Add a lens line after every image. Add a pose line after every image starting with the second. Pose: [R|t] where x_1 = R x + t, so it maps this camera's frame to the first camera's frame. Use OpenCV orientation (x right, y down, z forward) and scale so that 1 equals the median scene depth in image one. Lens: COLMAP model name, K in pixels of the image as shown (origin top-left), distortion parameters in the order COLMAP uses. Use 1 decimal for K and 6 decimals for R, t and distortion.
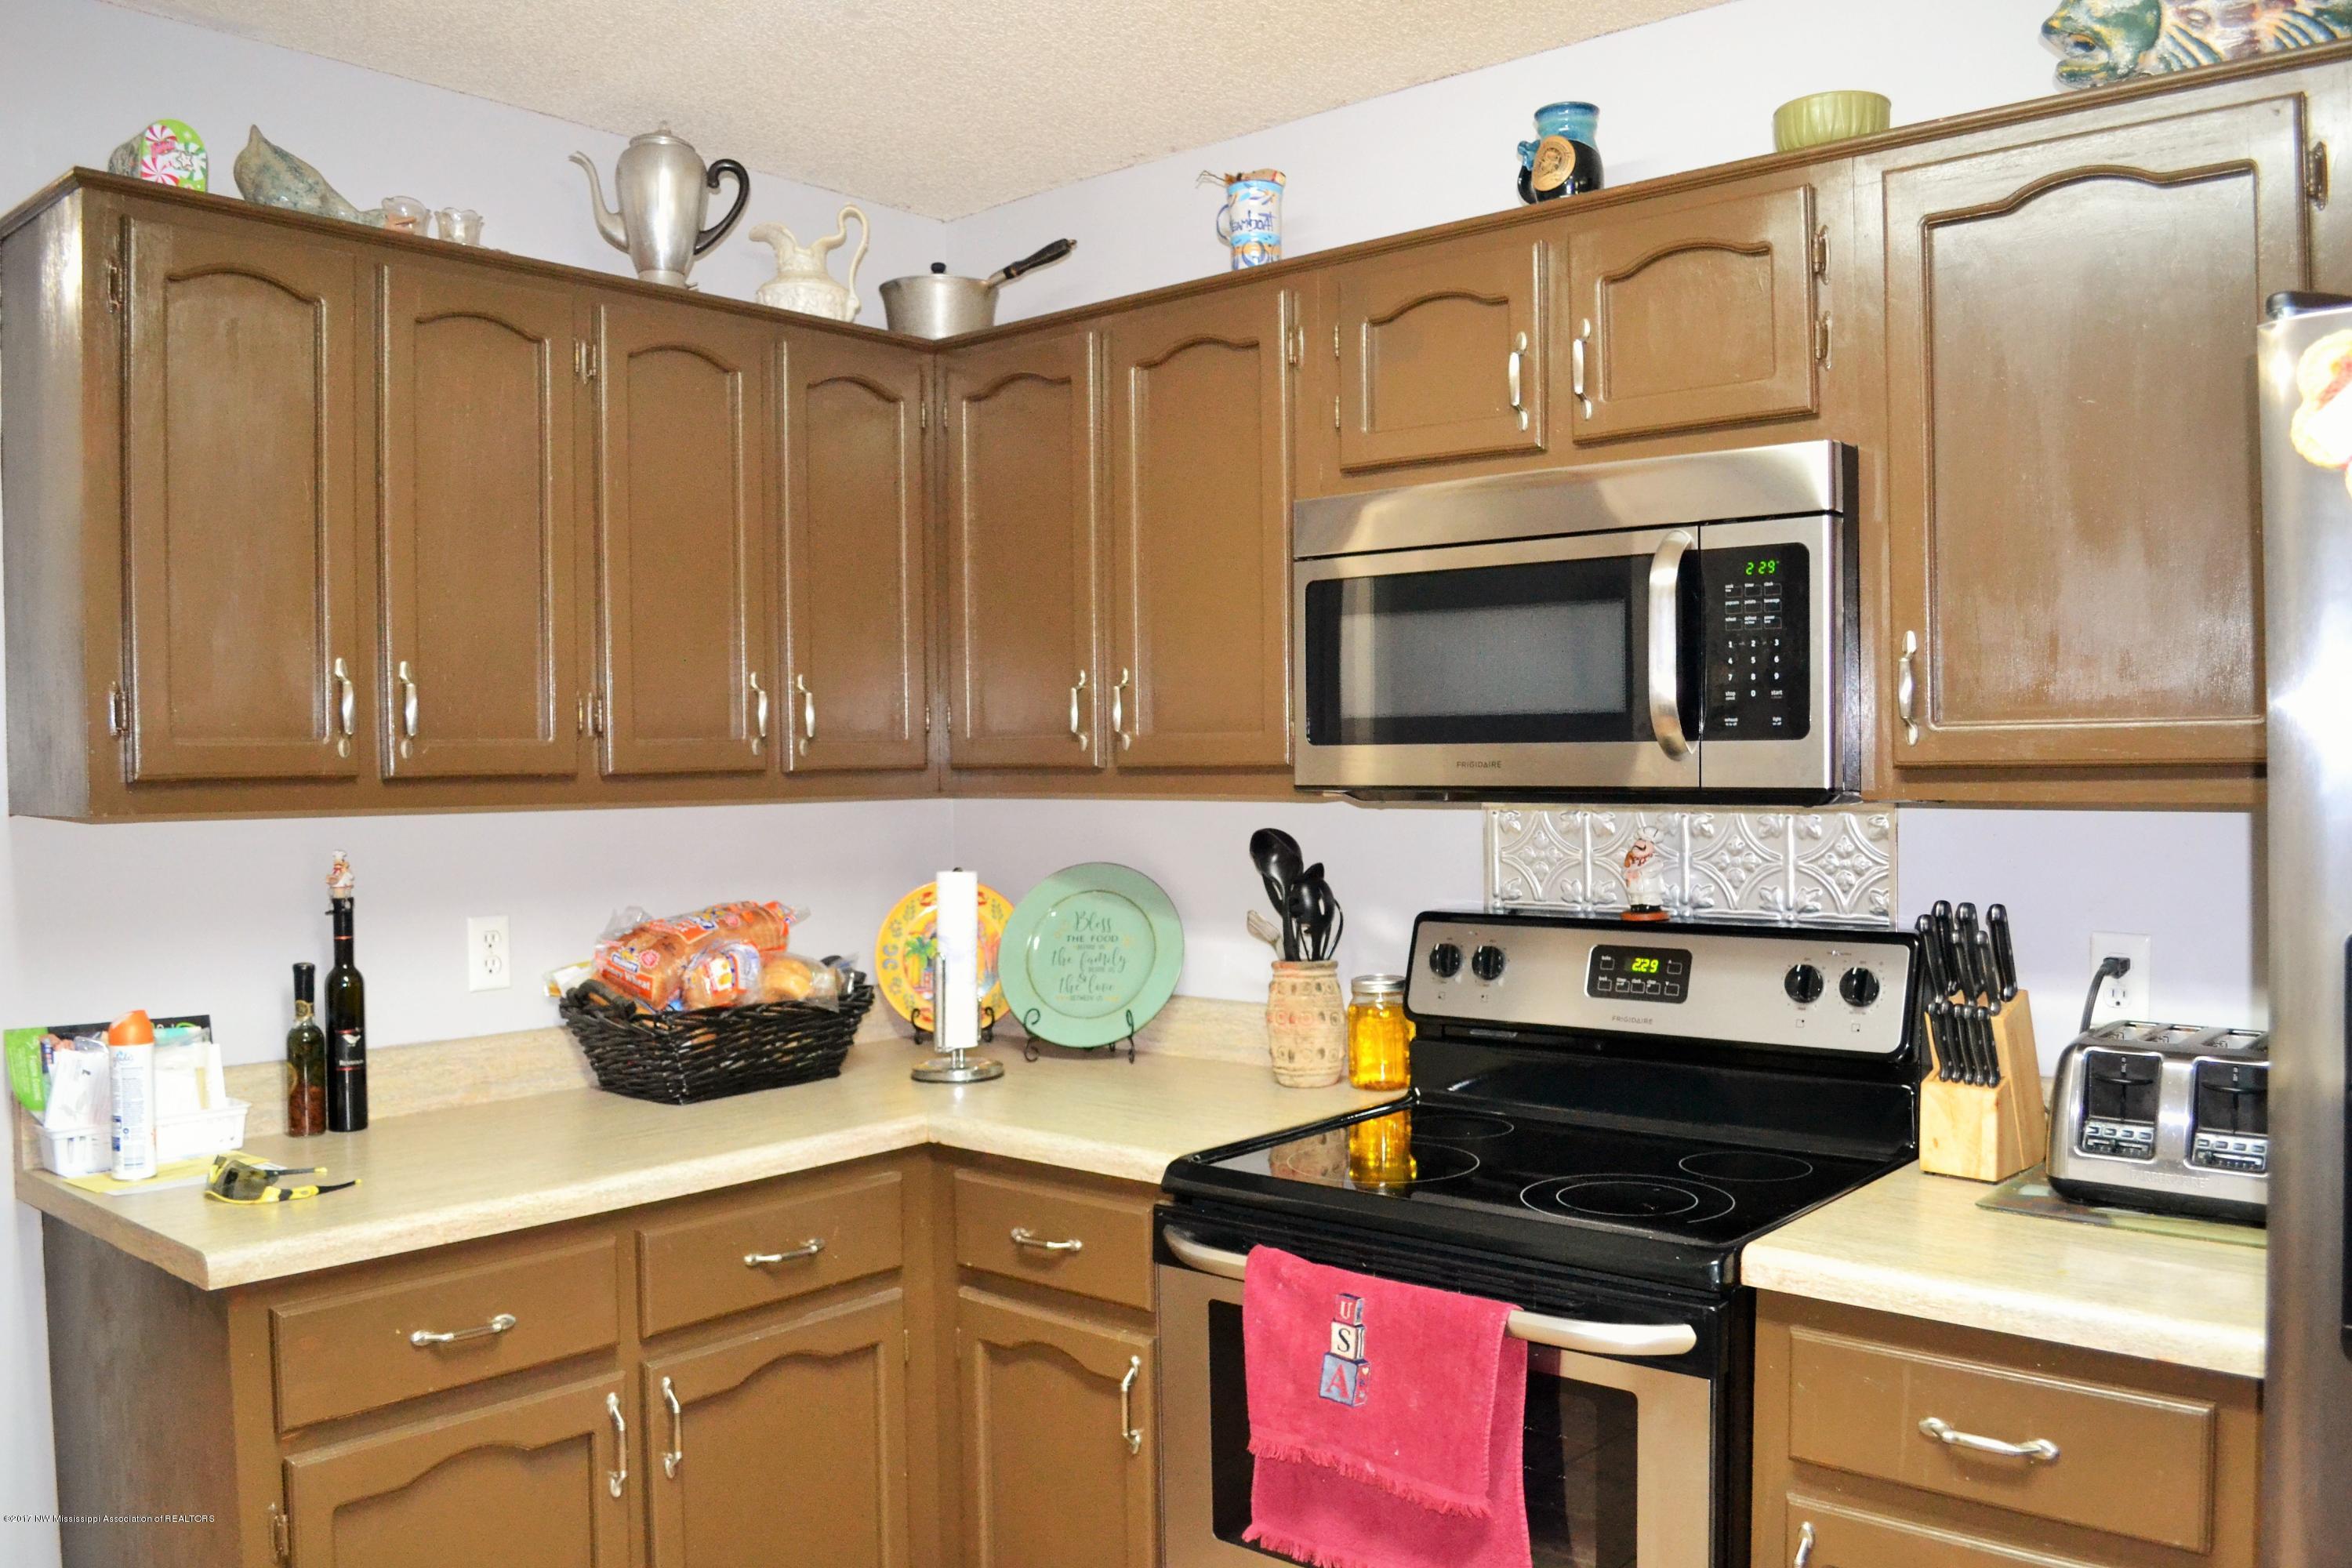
lens RADIAL K [[1868.0, 0, 1180.0], [0, 1868.0, 786.1], [0, 0, 1]] dist [-0.081169, 0.013616]
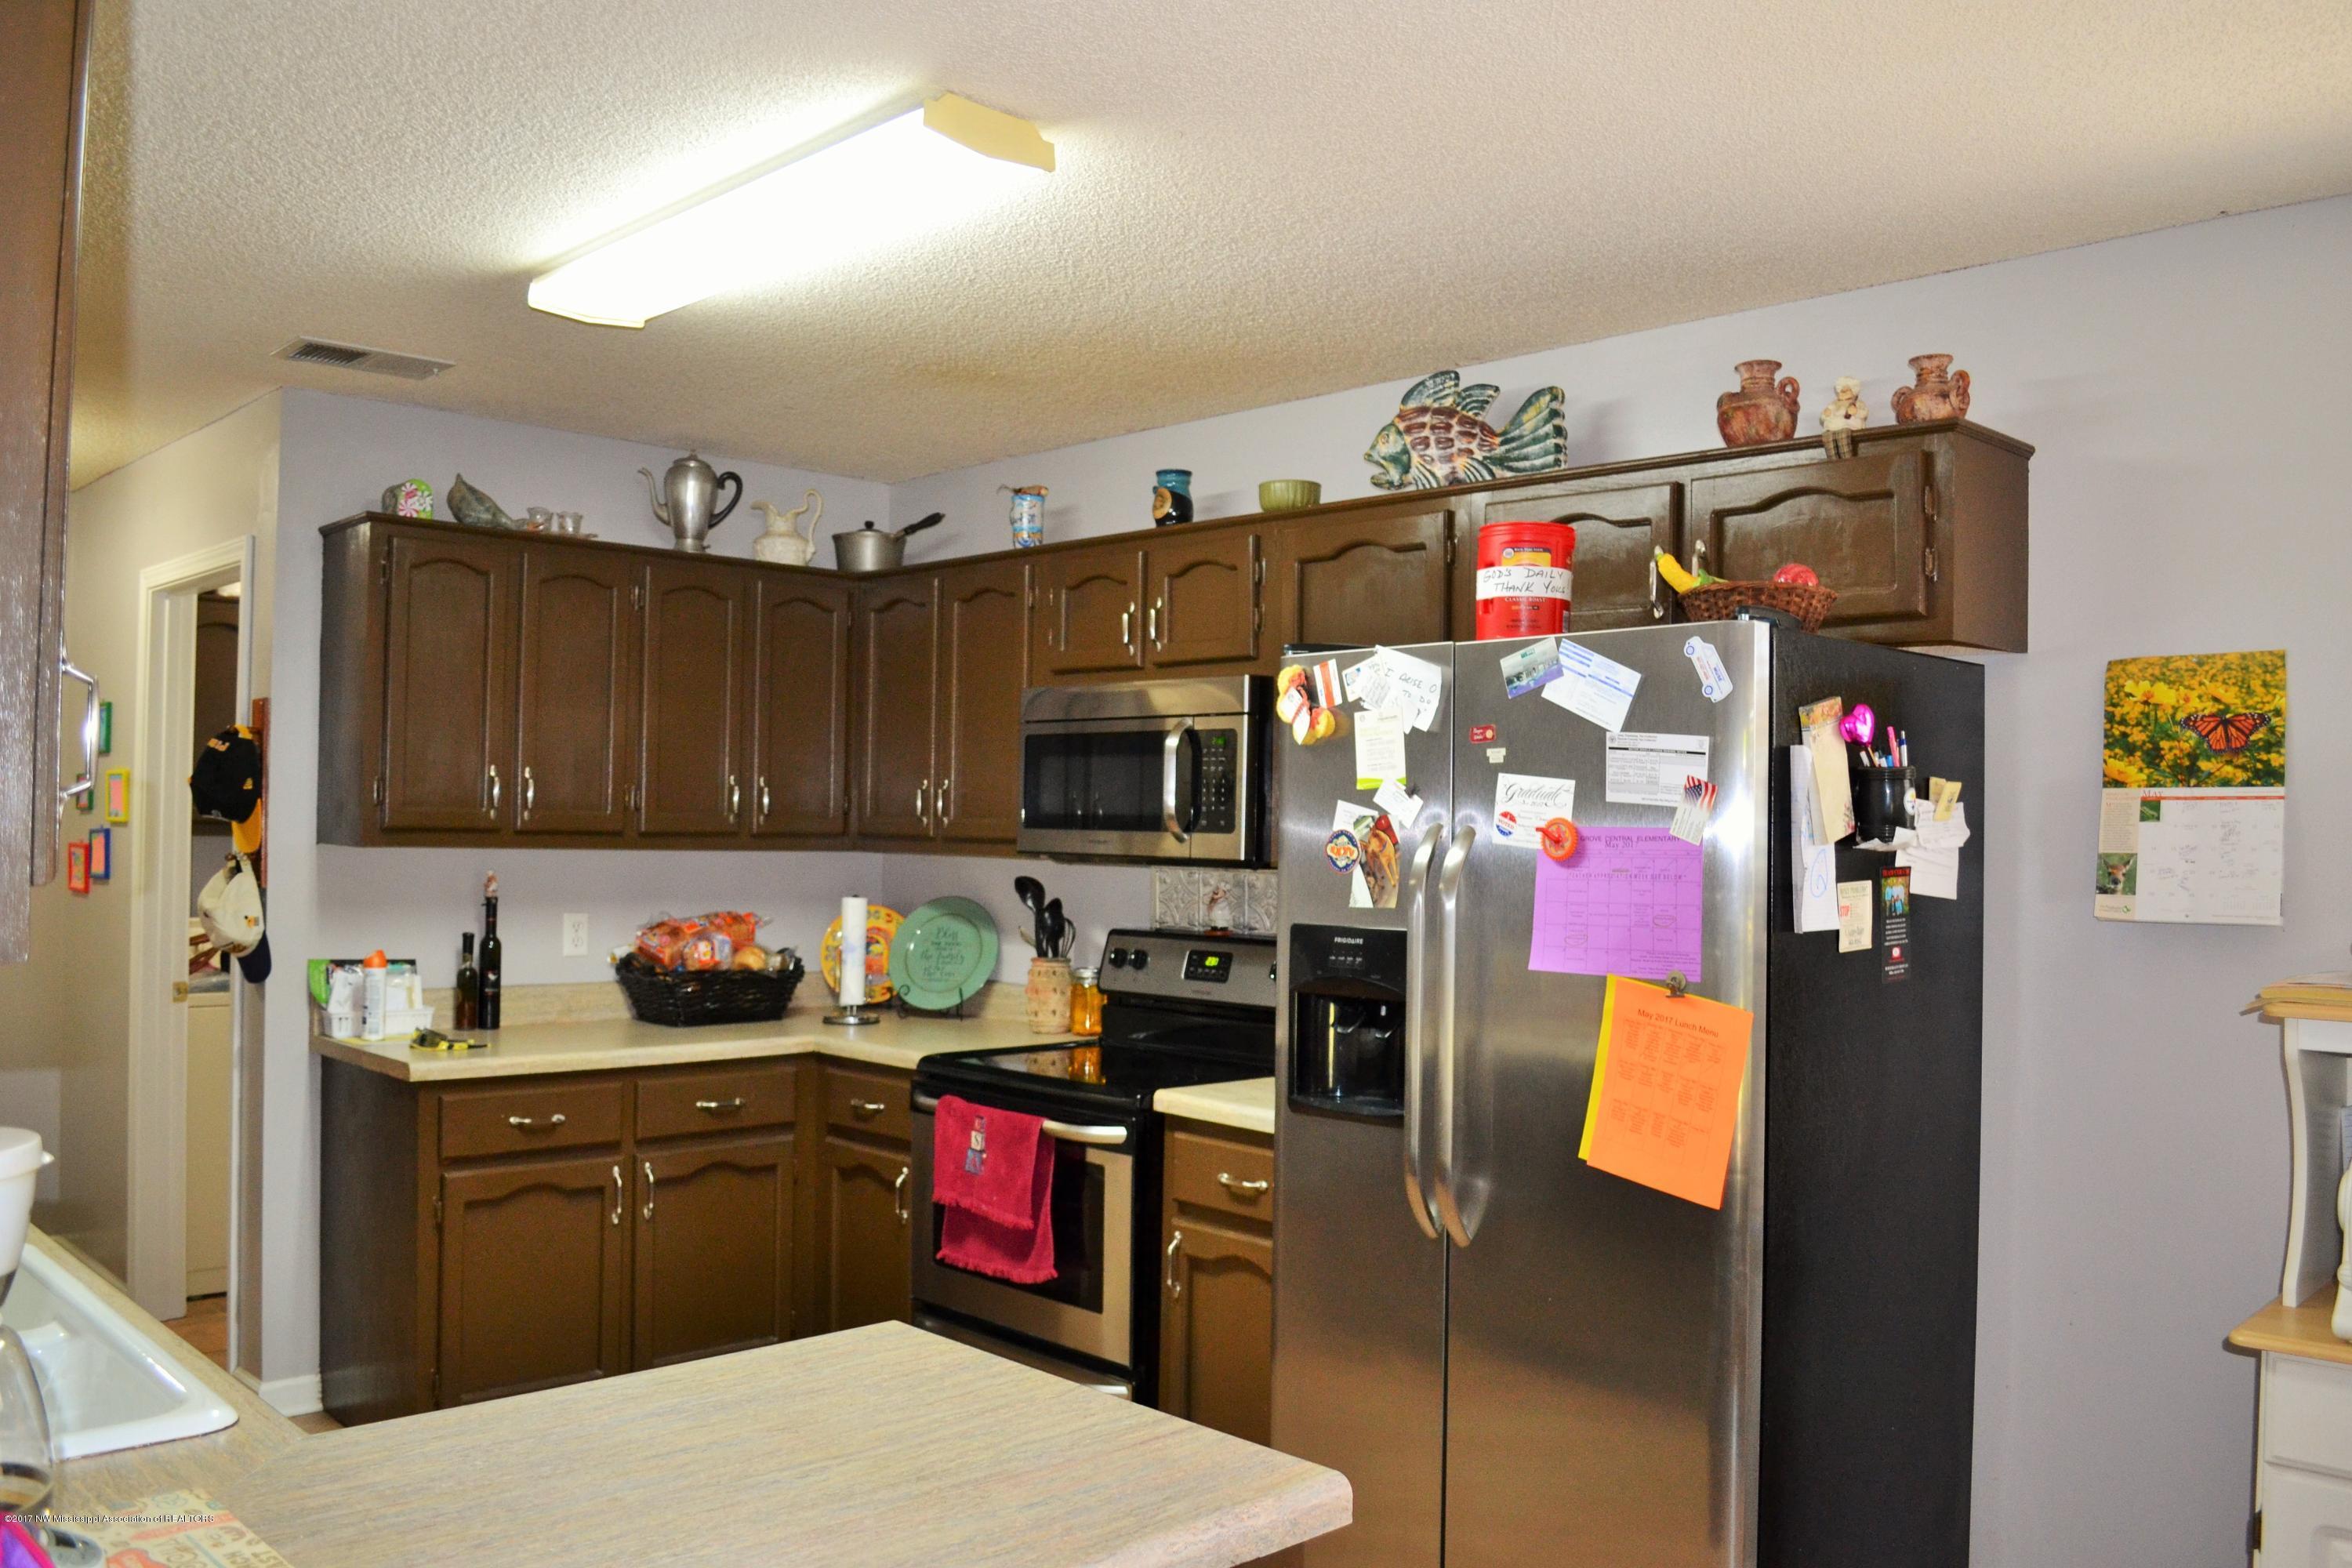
lens RADIAL K [[1868.0, 0, 1182.2], [0, 1868.0, 786.0], [0, 0, 1]] dist [-0.081169, 0.013616]
pose [[0.995232, 0.028072, -0.093414, 0.376838], [-0.031635, 0.998819, -0.036874, -0.001555], [0.092269, 0.039653, 0.994944, -0.727346]]
